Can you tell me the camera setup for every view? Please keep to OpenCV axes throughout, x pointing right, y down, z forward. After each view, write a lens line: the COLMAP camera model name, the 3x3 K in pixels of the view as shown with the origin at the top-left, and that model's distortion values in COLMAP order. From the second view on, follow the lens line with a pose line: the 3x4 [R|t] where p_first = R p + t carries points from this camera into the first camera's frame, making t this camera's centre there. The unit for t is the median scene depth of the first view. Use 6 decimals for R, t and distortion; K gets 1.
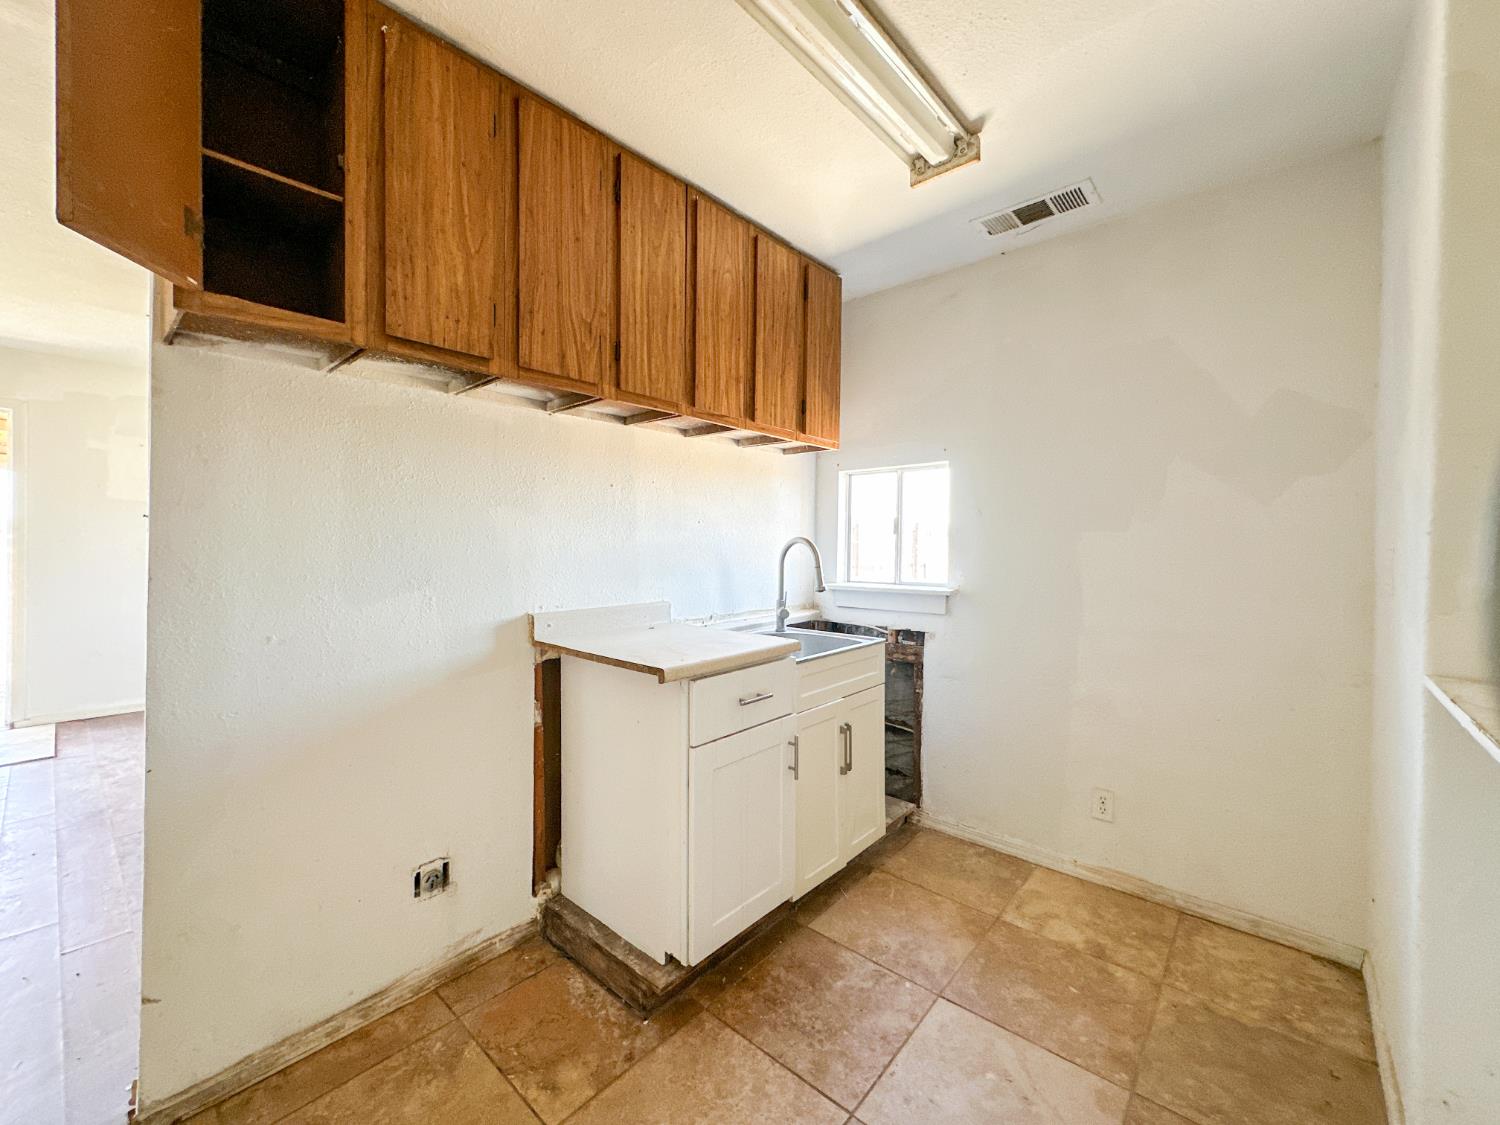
lens RADIAL K [[618.9, 0, 712.0], [0, 618.9, 552.5], [0, 0, 1]] dist [-0.002598, 0.001072]
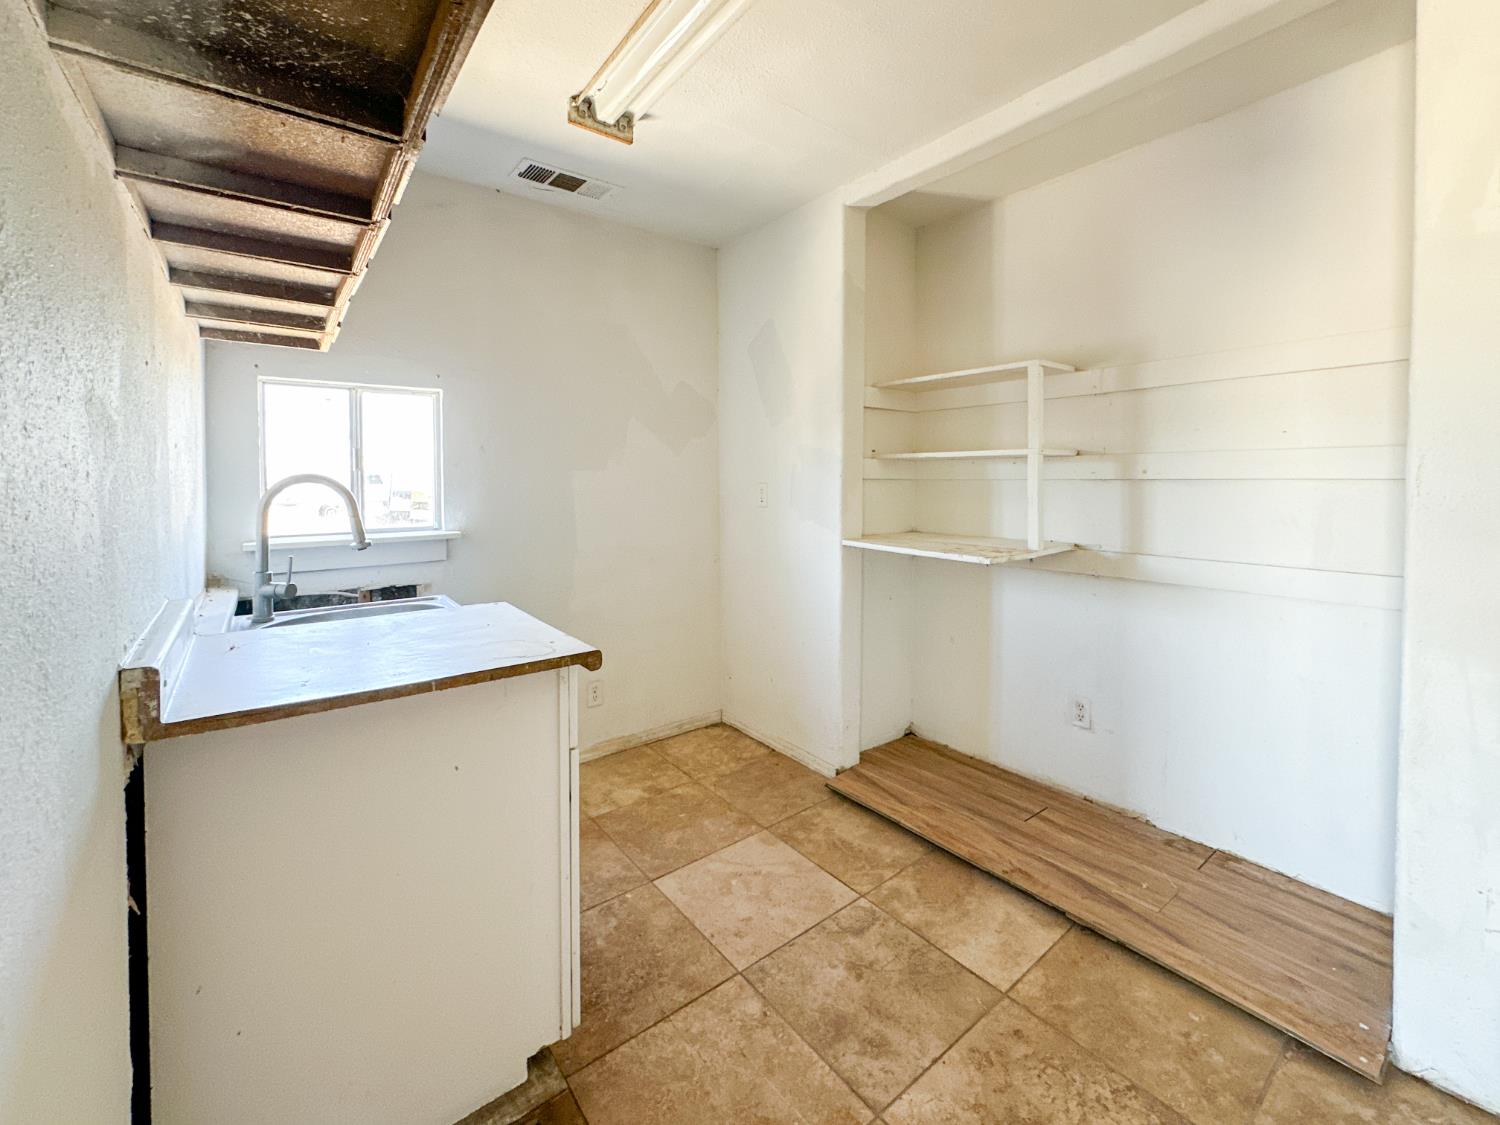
lens RADIAL K [[618.9, 0, 780.6], [0, 618.9, 501.6], [0, 0, 1]] dist [-0.002598, 0.001072]
pose [[0.140656, -0.030613, 0.989585, -0.670481], [0.006621, 0.999529, 0.029980, -0.013707], [-0.990036, 0.002335, 0.140793, 0.569016]]
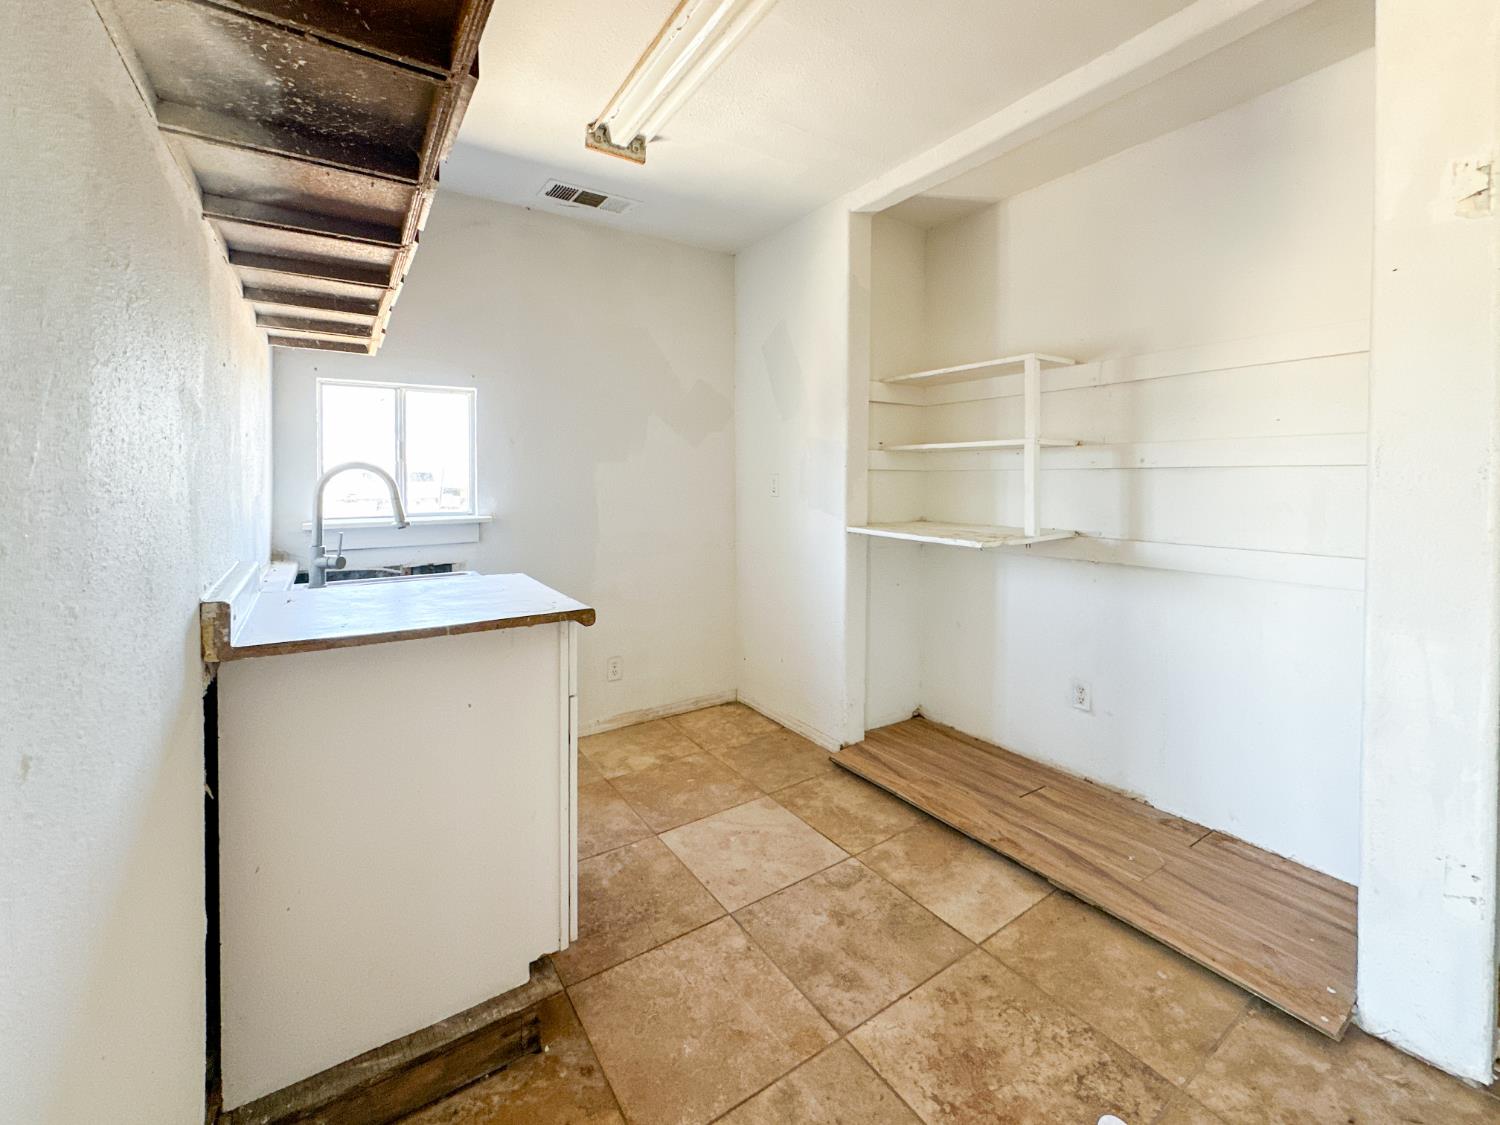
lens RADIAL K [[618.9, 0, 788.7], [0, 618.9, 491.7], [0, 0, 1]] dist [-0.002598, 0.001072]
pose [[0.197716, -0.015699, 0.980134, -0.746885], [0.010087, 0.999851, 0.013980, 0.012195], [-0.980207, 0.007122, 0.197845, 0.463265]]
